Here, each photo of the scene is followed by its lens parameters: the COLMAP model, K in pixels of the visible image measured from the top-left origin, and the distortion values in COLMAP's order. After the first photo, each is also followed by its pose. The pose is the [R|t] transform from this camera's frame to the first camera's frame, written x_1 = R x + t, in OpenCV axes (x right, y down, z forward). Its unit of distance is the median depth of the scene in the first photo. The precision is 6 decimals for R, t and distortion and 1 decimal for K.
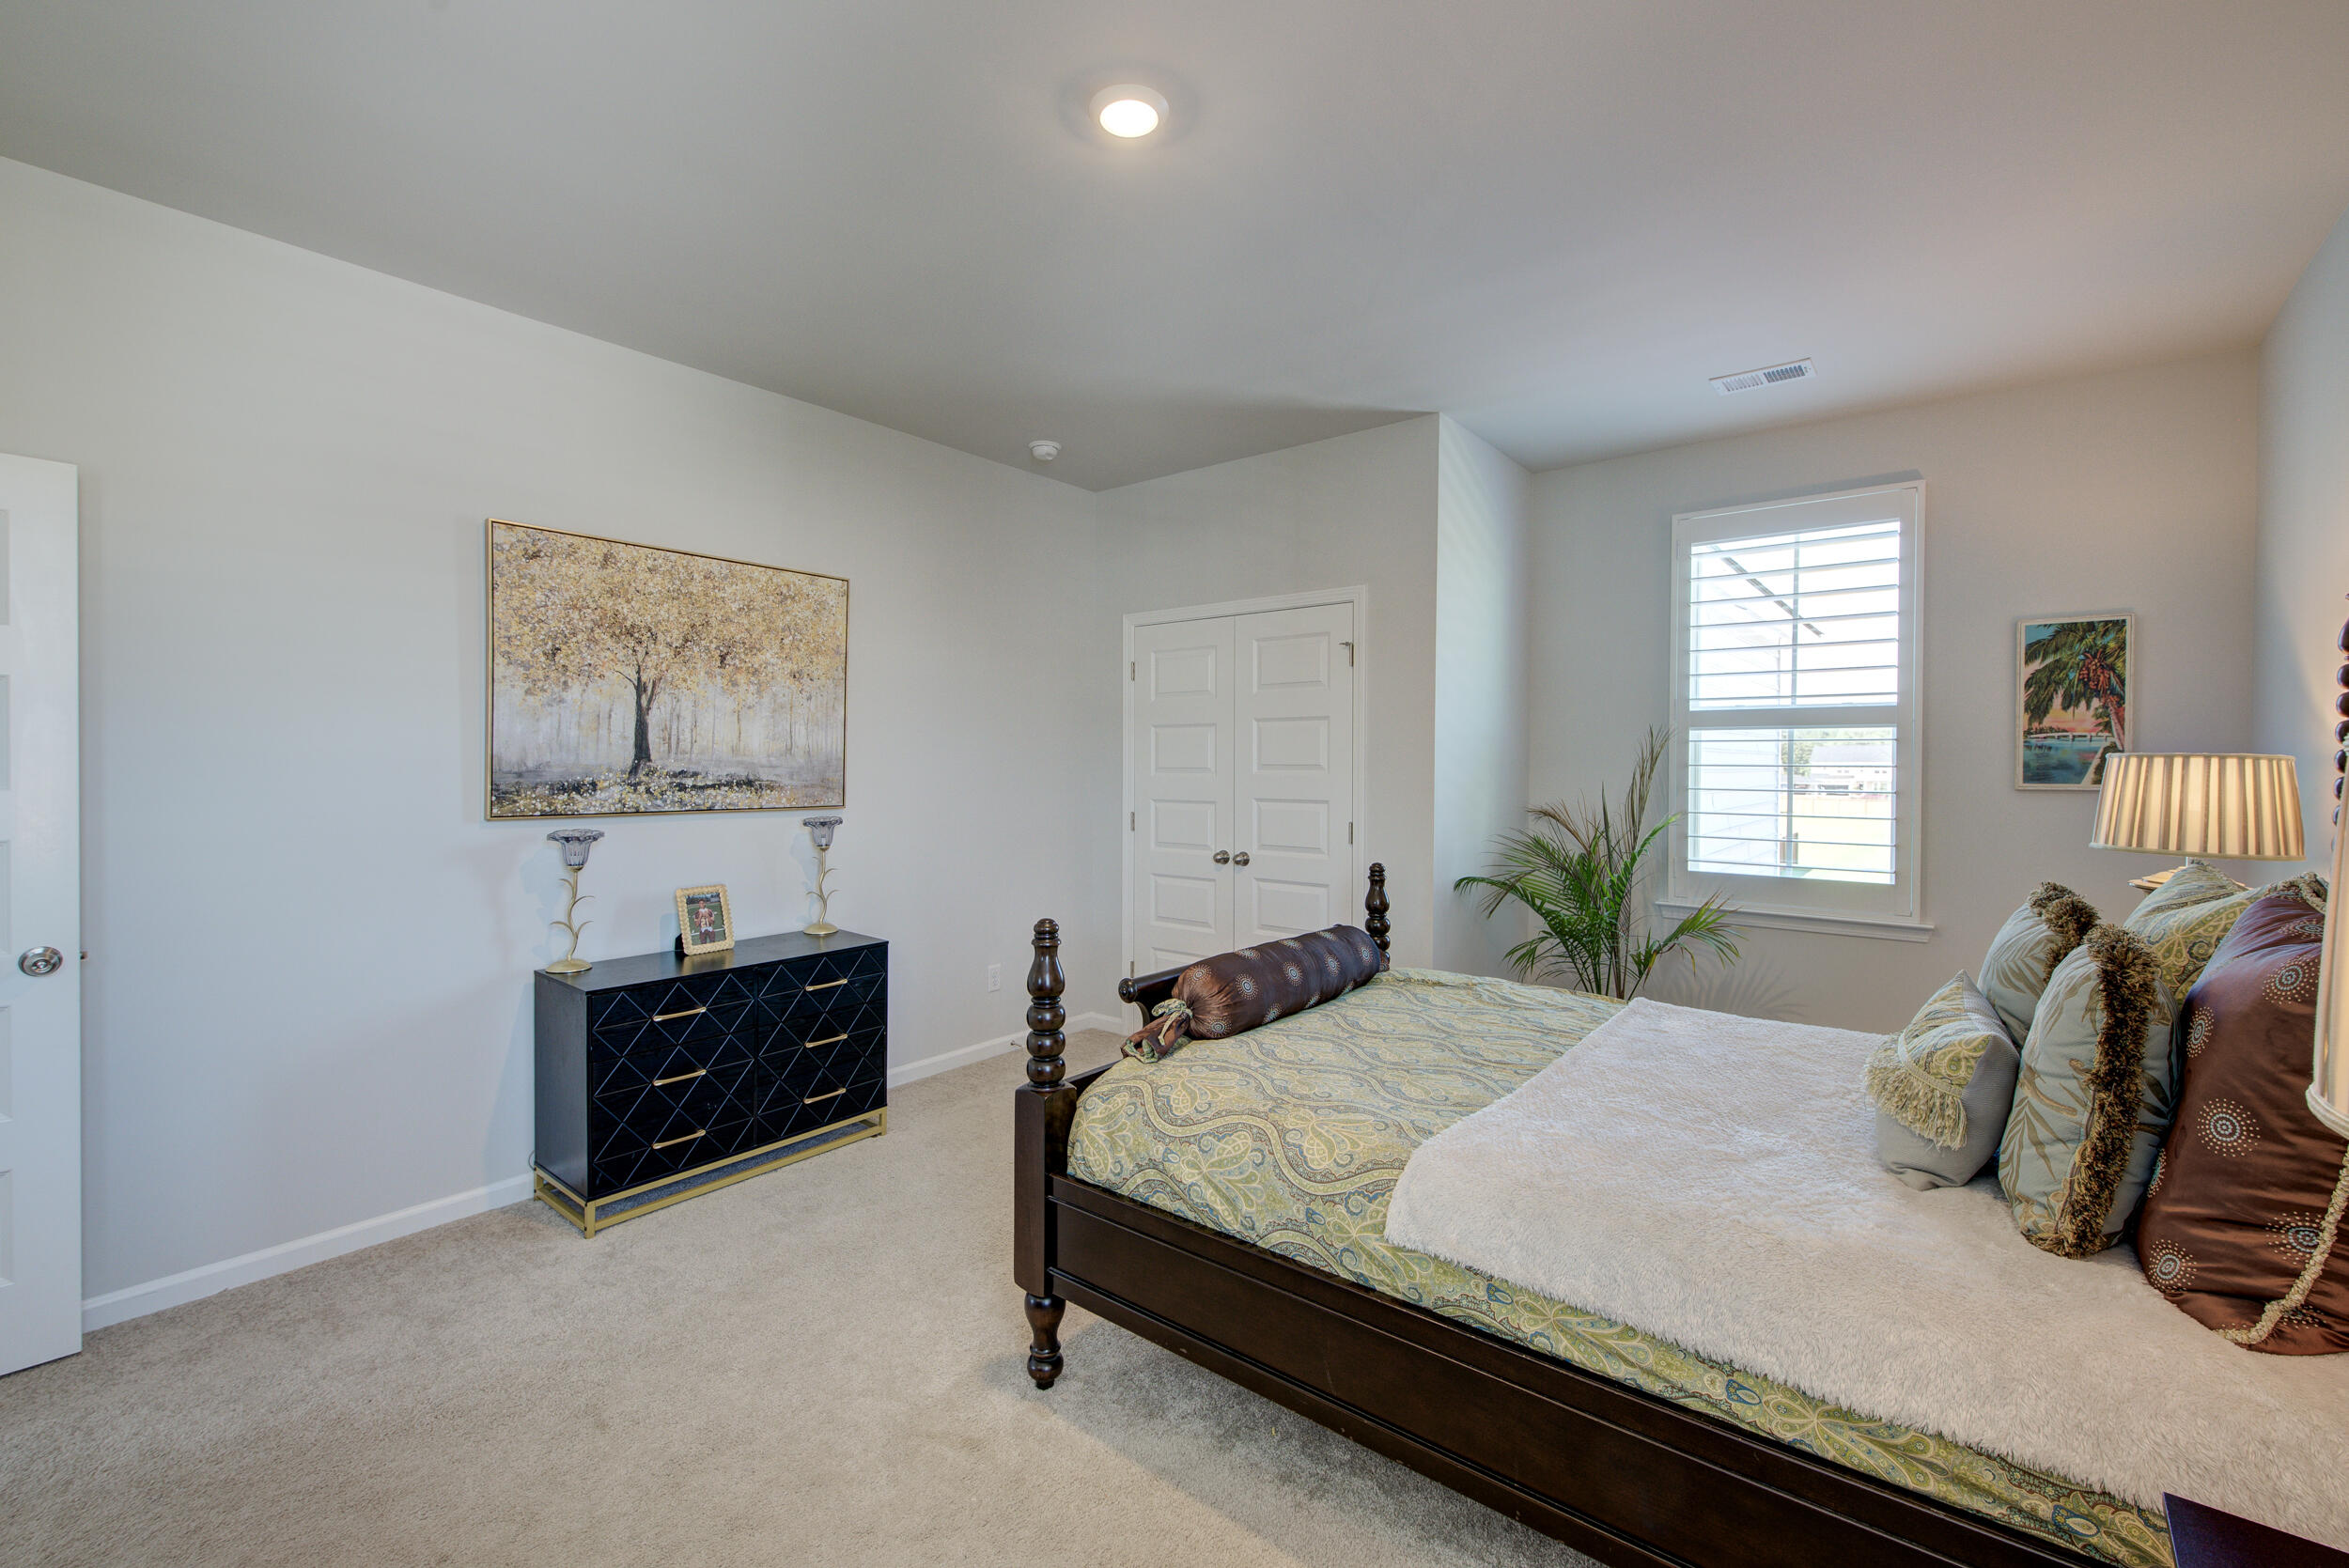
lens RADIAL K [[992.0, 0, 1179.9], [0, 992.0, 759.5], [0, 0, 1]] dist [-0.000613, -0.000095]
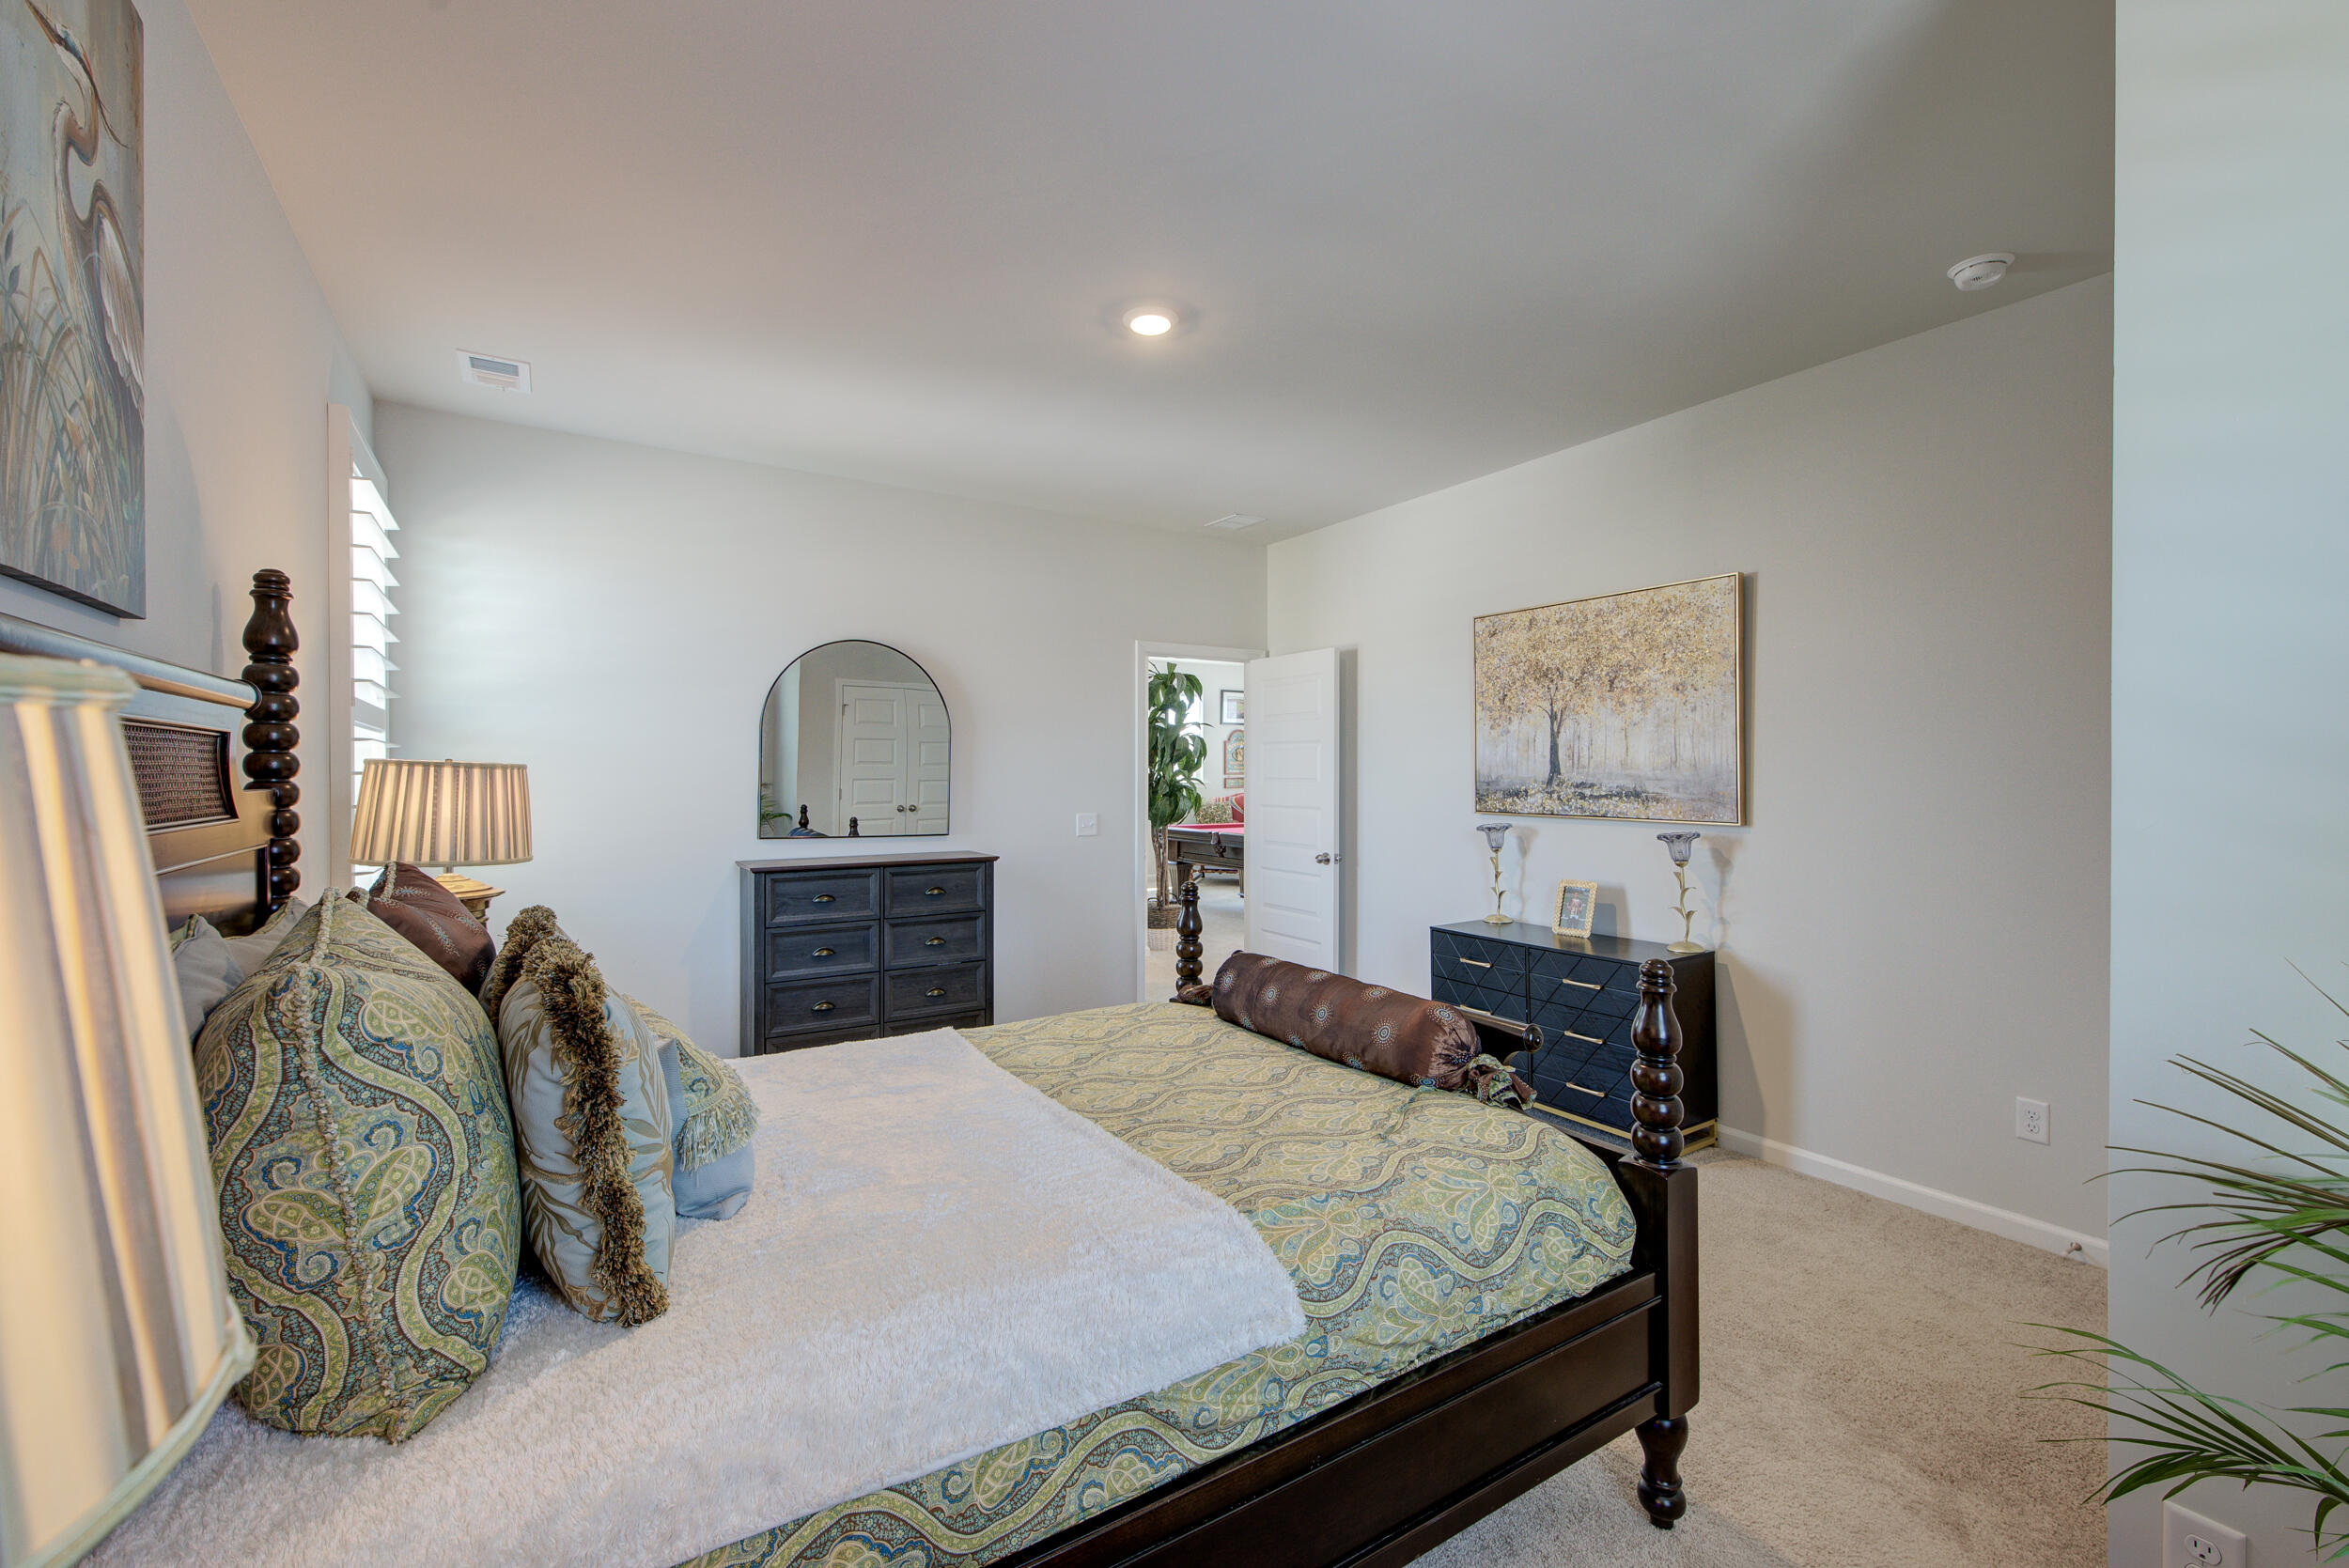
lens RADIAL K [[974.7, 0, 1190.6], [0, 974.7, 779.7], [0, 0, 1]] dist [-0.000744, -0.000116]
pose [[-0.322721, -0.009074, -0.946451, 0.770186], [-0.010628, 0.999926, -0.005962, 0.020530], [0.946435, 0.008135, -0.322793, 0.943966]]
